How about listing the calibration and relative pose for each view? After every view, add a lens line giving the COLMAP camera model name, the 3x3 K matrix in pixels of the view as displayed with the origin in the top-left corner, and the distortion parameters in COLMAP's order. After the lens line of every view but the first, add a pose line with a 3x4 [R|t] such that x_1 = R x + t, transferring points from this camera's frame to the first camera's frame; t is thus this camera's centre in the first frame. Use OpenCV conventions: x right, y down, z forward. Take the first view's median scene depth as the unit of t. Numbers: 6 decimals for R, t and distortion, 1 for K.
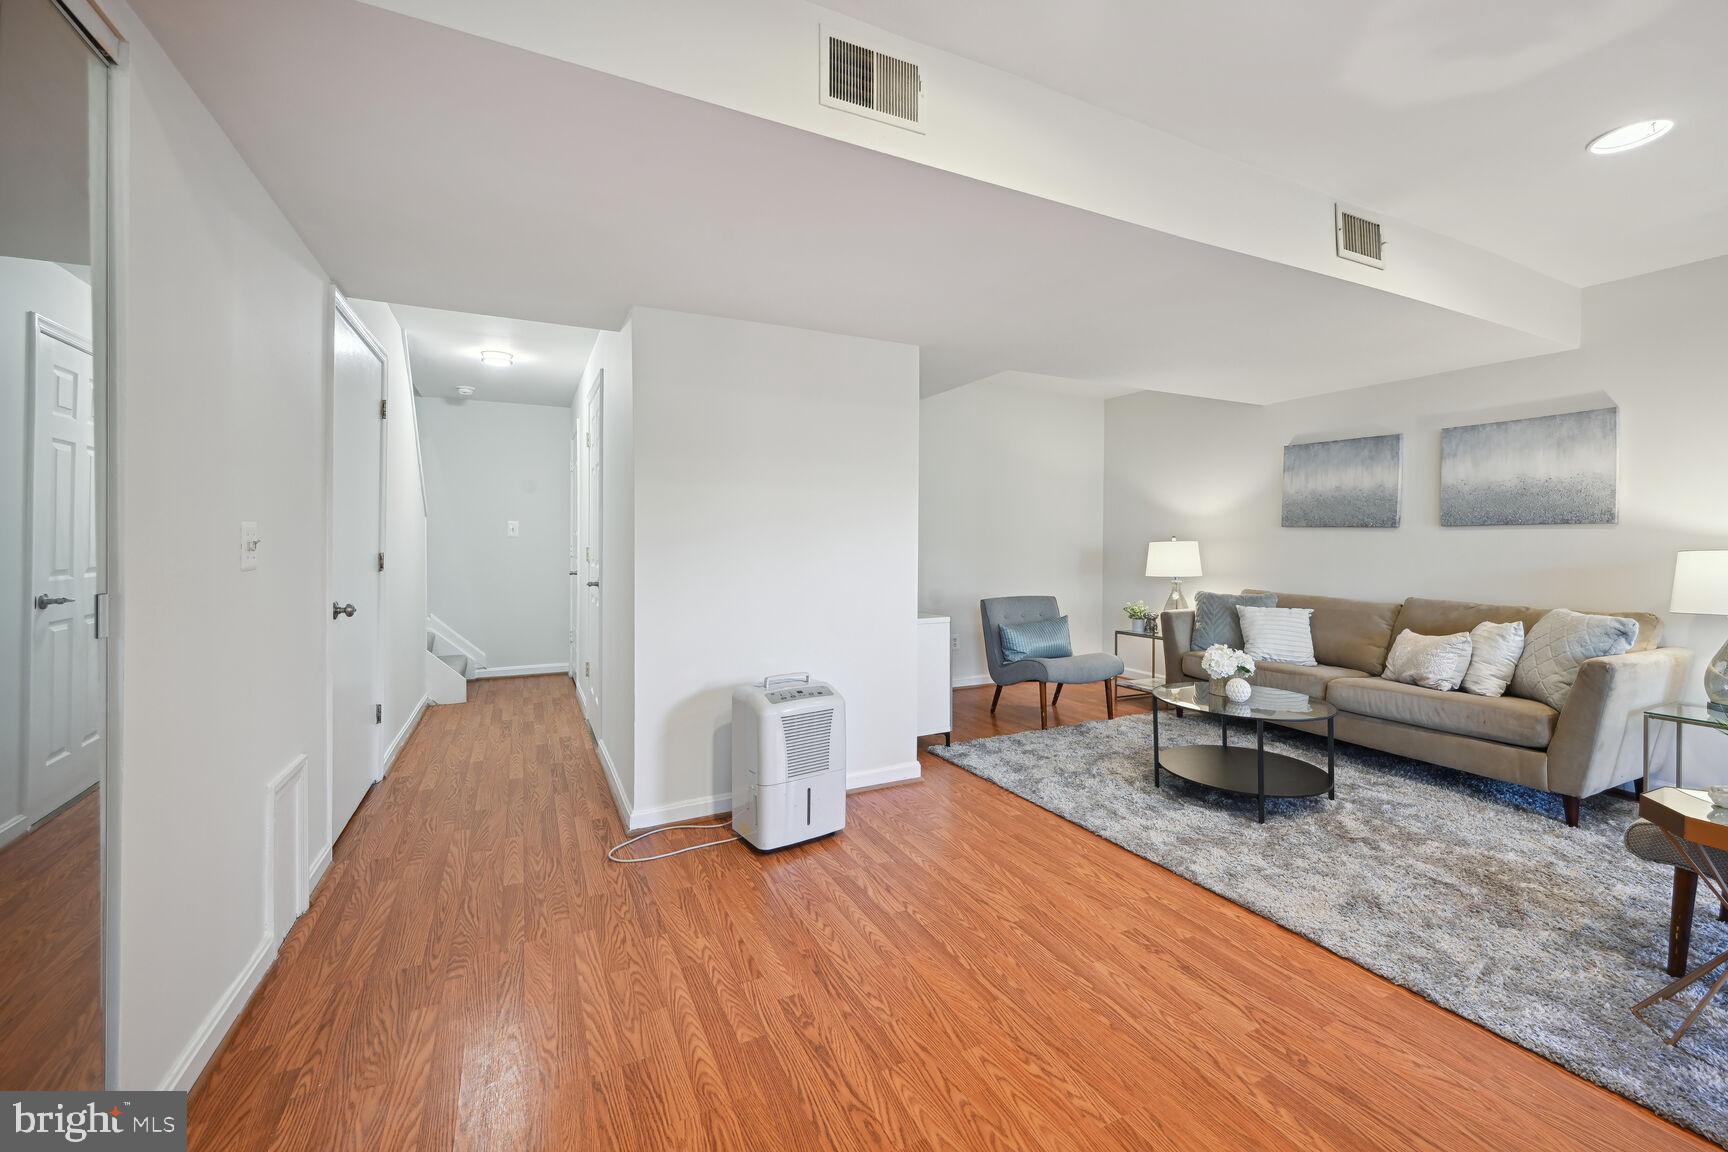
lens RADIAL K [[681.1, 0, 869.1], [0, 681.1, 535.7], [0, 0, 1]] dist [0.003485, 0.000195]
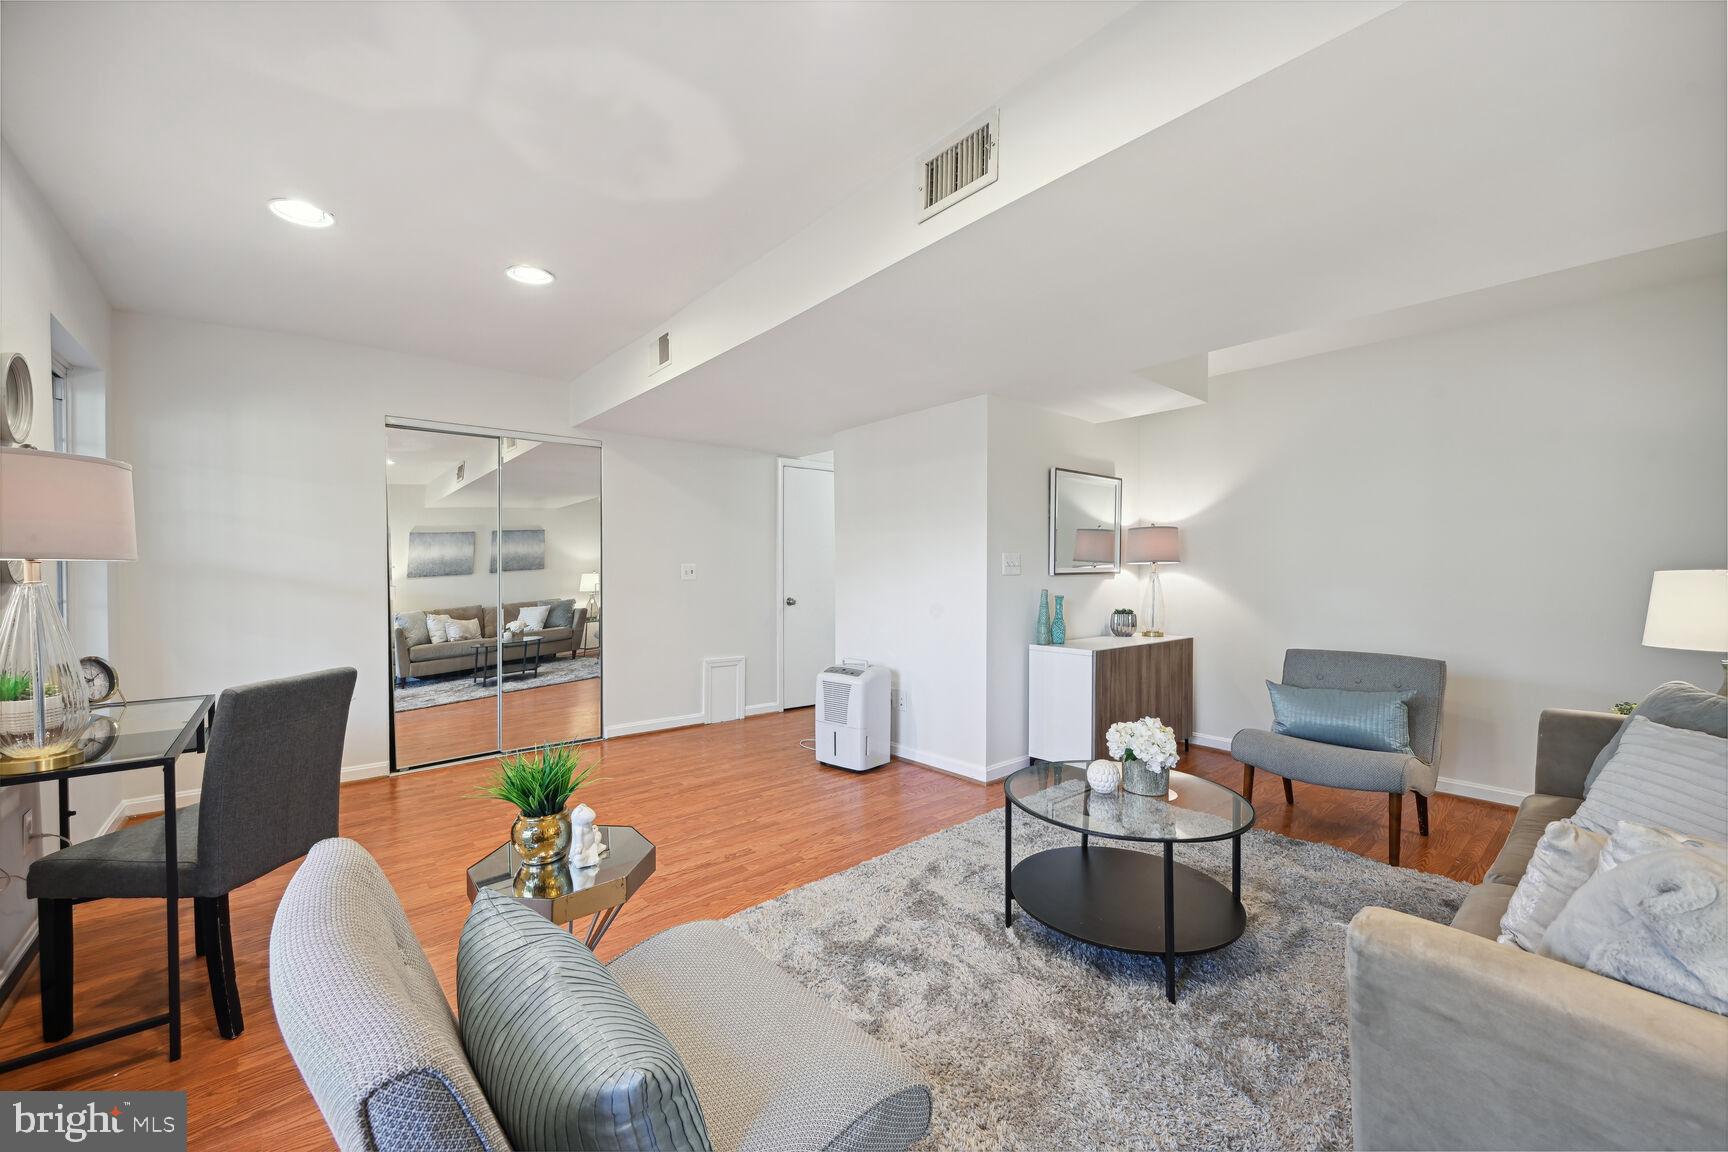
lens RADIAL K [[681.1, 0, 866.3], [0, 681.1, 581.0], [0, 0, 1]] dist [0.003485, 0.000195]
pose [[0.234725, 0.016150, -0.971928, 1.626103], [0.024829, 0.999436, 0.022604, -0.003427], [0.971745, -0.029438, 0.234192, 0.828572]]
